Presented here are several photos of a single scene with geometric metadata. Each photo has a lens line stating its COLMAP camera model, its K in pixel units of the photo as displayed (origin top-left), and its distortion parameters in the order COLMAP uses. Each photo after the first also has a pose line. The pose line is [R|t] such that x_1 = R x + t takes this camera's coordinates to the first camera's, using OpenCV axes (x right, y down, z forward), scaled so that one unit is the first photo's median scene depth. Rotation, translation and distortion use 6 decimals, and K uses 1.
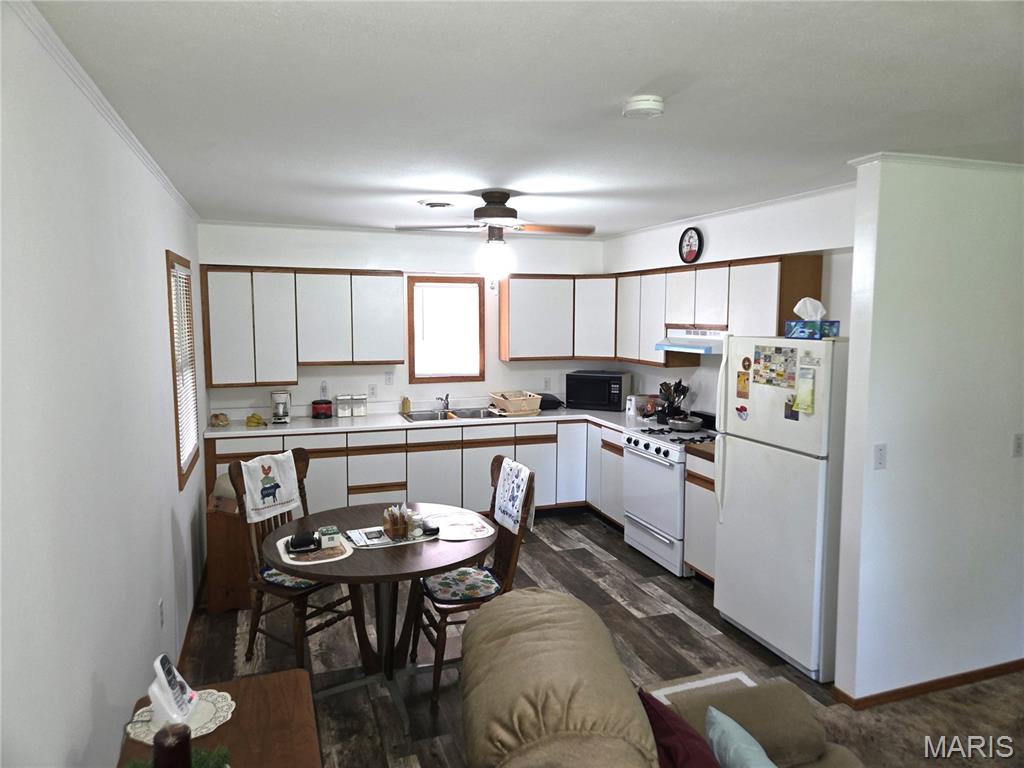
lens RADIAL K [[673.3, 0, 512.0], [0, 673.3, 384.0], [0, 0, 1]] dist [0.035780, 0.000278]
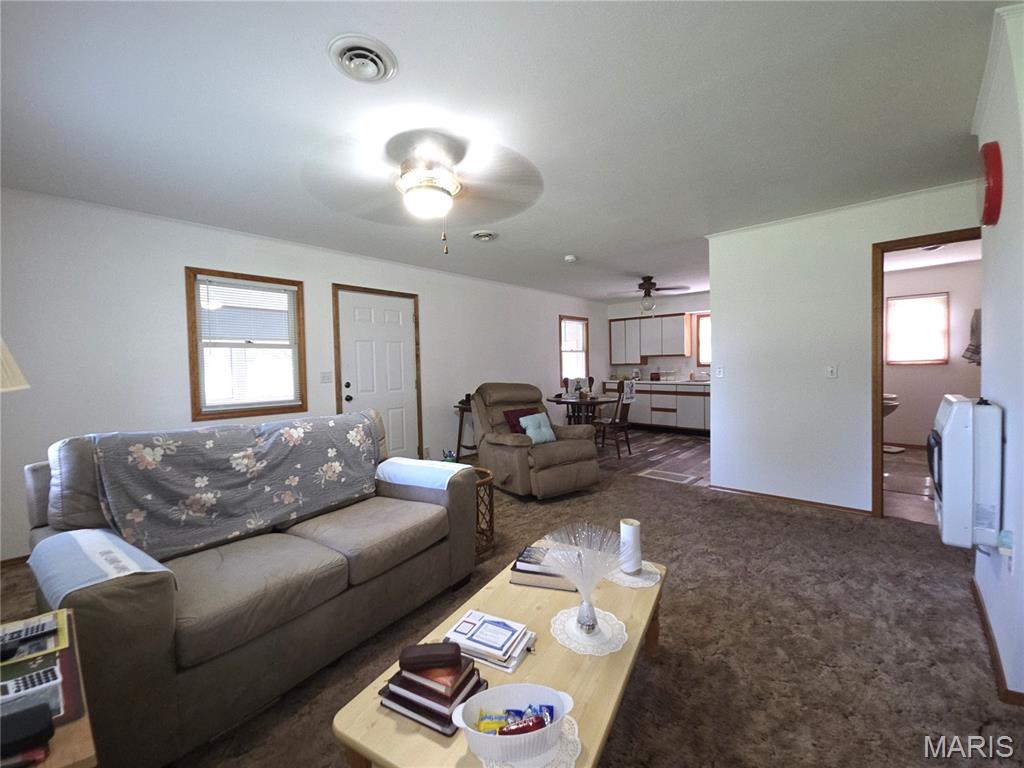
lens RADIAL K [[415.3, 0, 510.8], [0, 415.3, 380.3], [0, 0, 1]] dist [-0.008930, -0.000051]
pose [[0.471523, 0.014762, -0.881730, 0.886067], [-0.070634, 0.997280, -0.021077, 0.137061], [0.879020, 0.072218, 0.471283, -0.118233]]
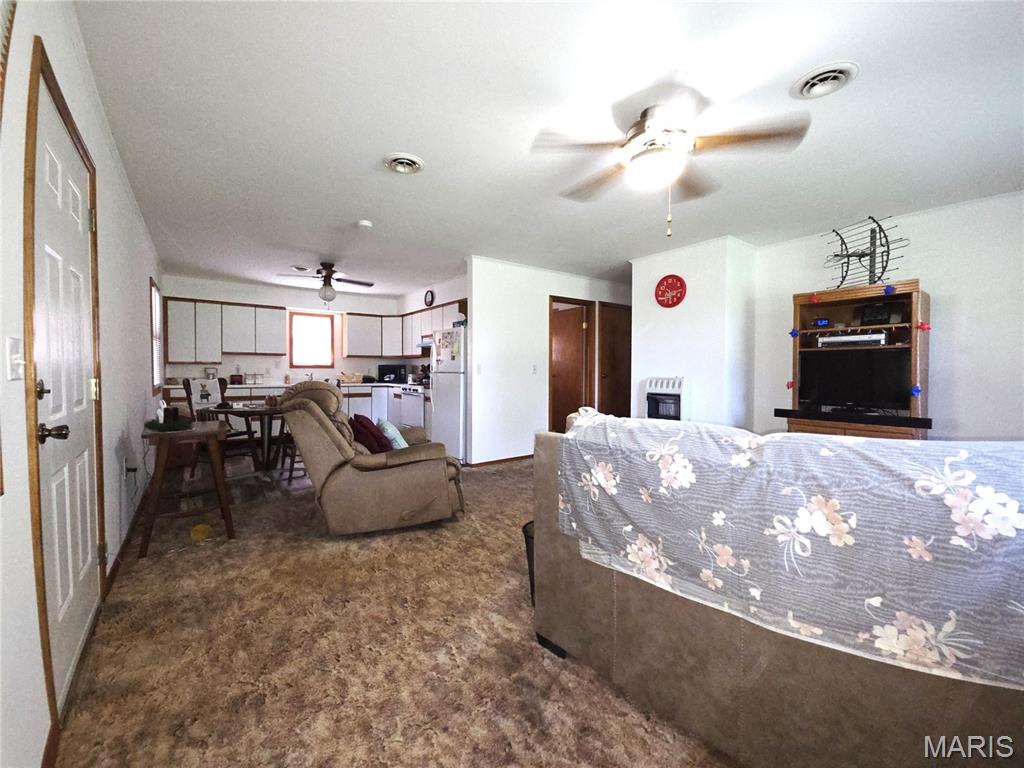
lens RADIAL K [[415.3, 0, 510.8], [0, 415.3, 380.3], [0, 0, 1]] dist [-0.008930, -0.000051]
pose [[0.954290, -0.002300, 0.298872, 0.115719], [0.027040, 0.996534, -0.078670, 0.179971], [-0.297655, 0.083156, 0.951045, -0.357908]]
